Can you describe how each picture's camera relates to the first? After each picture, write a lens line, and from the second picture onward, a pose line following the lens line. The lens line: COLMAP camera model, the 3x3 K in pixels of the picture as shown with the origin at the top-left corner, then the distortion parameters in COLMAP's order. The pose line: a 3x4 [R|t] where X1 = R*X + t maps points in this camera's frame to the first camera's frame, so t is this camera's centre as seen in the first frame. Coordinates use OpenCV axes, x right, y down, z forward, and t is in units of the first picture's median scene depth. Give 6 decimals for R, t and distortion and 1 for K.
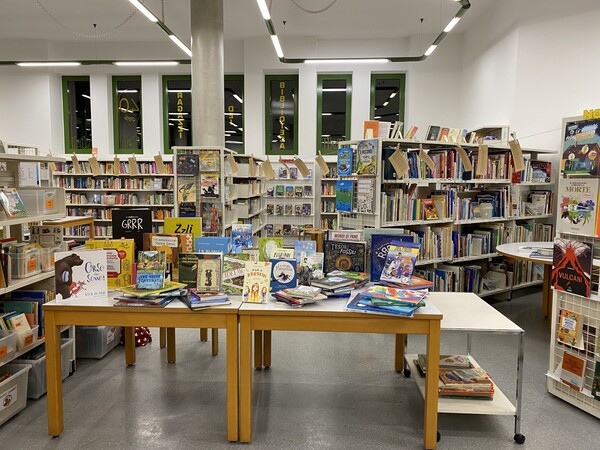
lens RADIAL K [[448.6, 0, 300.0], [0, 448.6, 225.0], [0, 0, 1]] dist [0.051624, -0.000811]
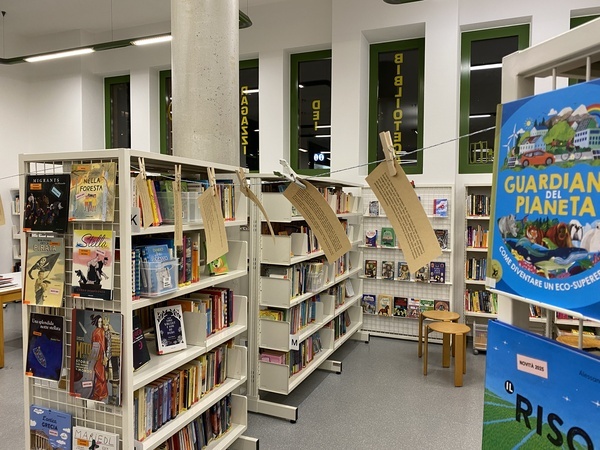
lens RADIAL K [[448.6, 0, 300.0], [0, 448.6, 225.0], [0, 0, 1]] dist [0.051624, -0.000811]
pose [[0.943749, 0.012362, -0.330432, 0.046835], [-0.028967, 0.998550, -0.045375, -0.078110], [0.329392, 0.052394, 0.942739, 0.536020]]
